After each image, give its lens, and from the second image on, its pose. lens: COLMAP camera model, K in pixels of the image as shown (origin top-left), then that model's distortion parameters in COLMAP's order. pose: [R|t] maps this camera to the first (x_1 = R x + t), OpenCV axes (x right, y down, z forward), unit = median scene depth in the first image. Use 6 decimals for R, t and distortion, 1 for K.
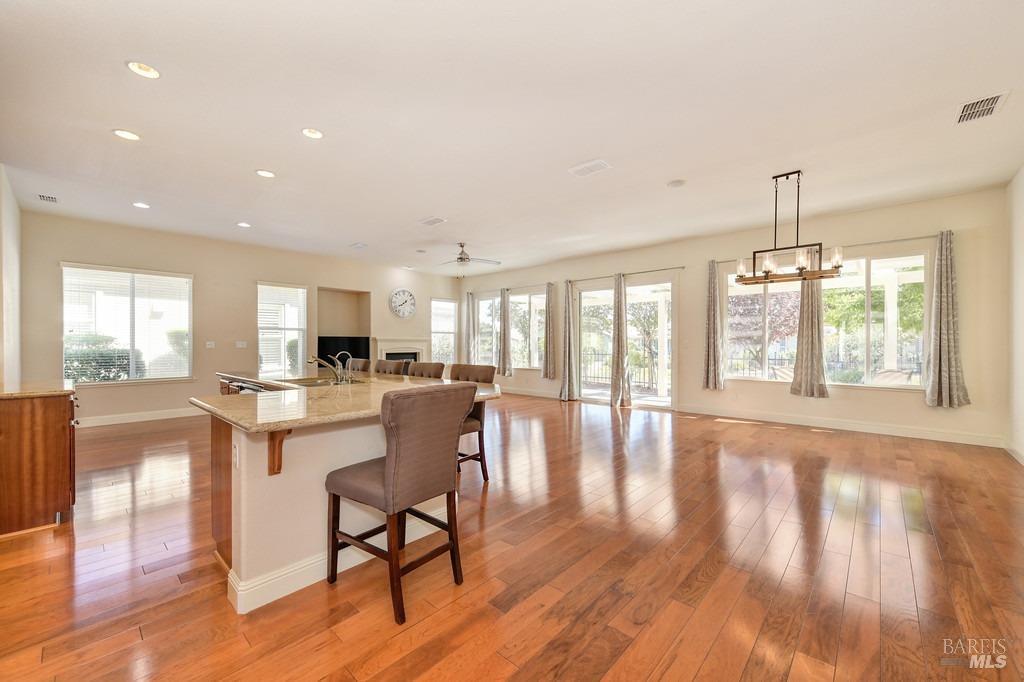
lens RADIAL K [[402.8, 0, 515.2], [0, 402.8, 344.6], [0, 0, 1]] dist [-0.000595, -0.000145]
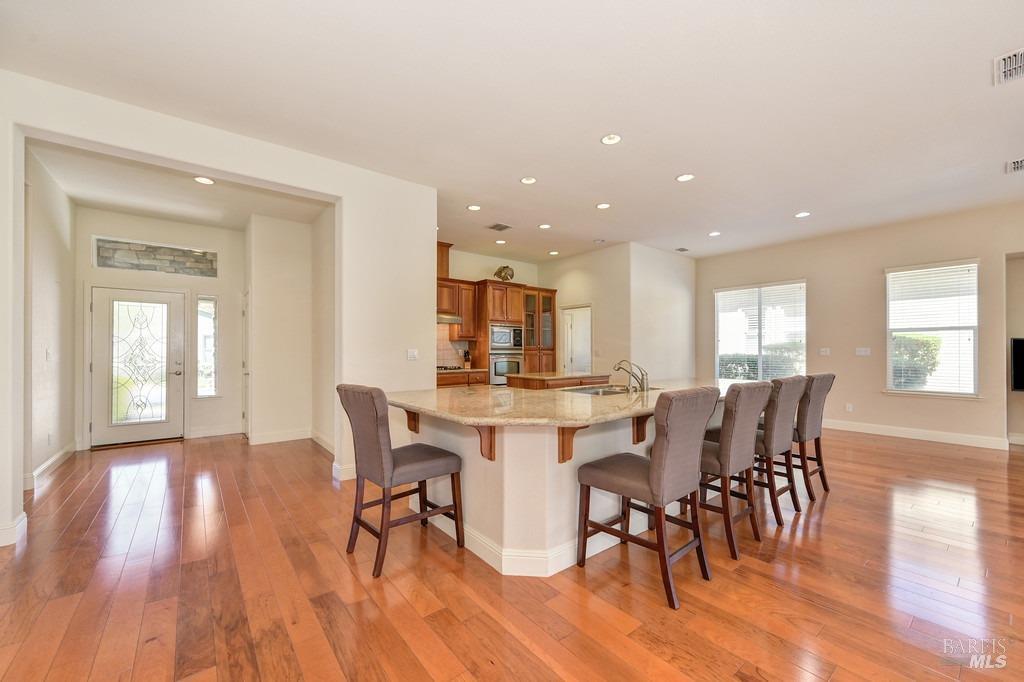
lens RADIAL K [[402.8, 0, 510.8], [0, 402.8, 346.0], [0, 0, 1]] dist [-0.000595, -0.000145]
pose [[-0.165277, -0.011388, -0.986181, 0.220619], [-0.001106, 0.999935, -0.011361, -0.000926], [0.986247, -0.000787, -0.165279, 0.392234]]
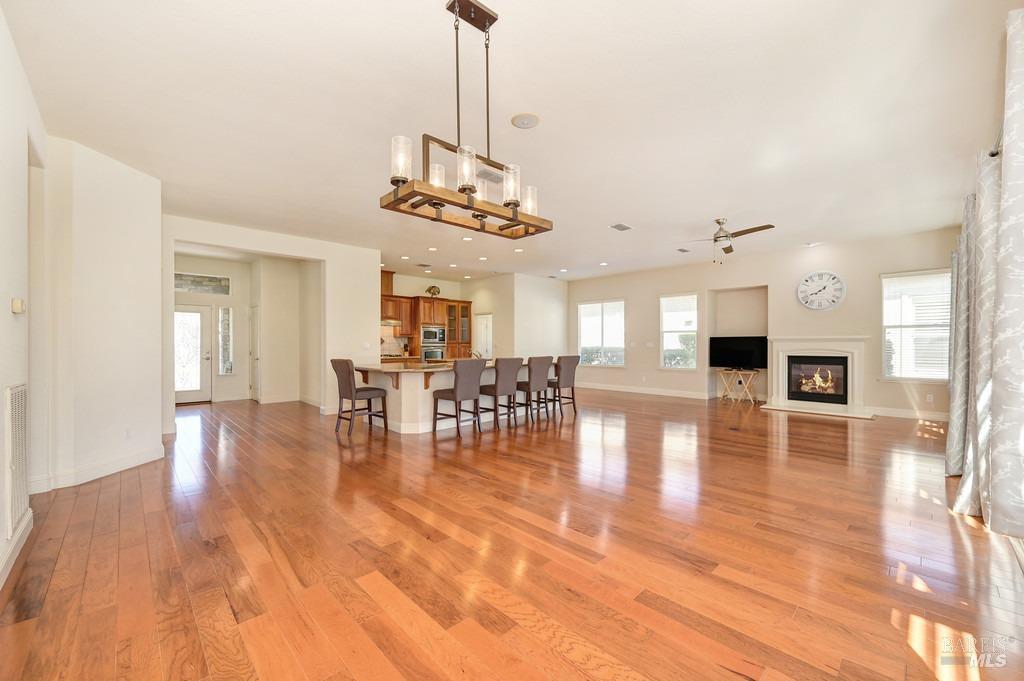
lens RADIAL K [[402.8, 0, 513.2], [0, 402.8, 341.4], [0, 0, 1]] dist [-0.000595, -0.000145]
pose [[-0.066583, -0.004715, -0.997770, 0.626189], [-0.001599, 0.999988, -0.004619, -0.003853], [0.997780, 0.001288, -0.066589, 0.578742]]
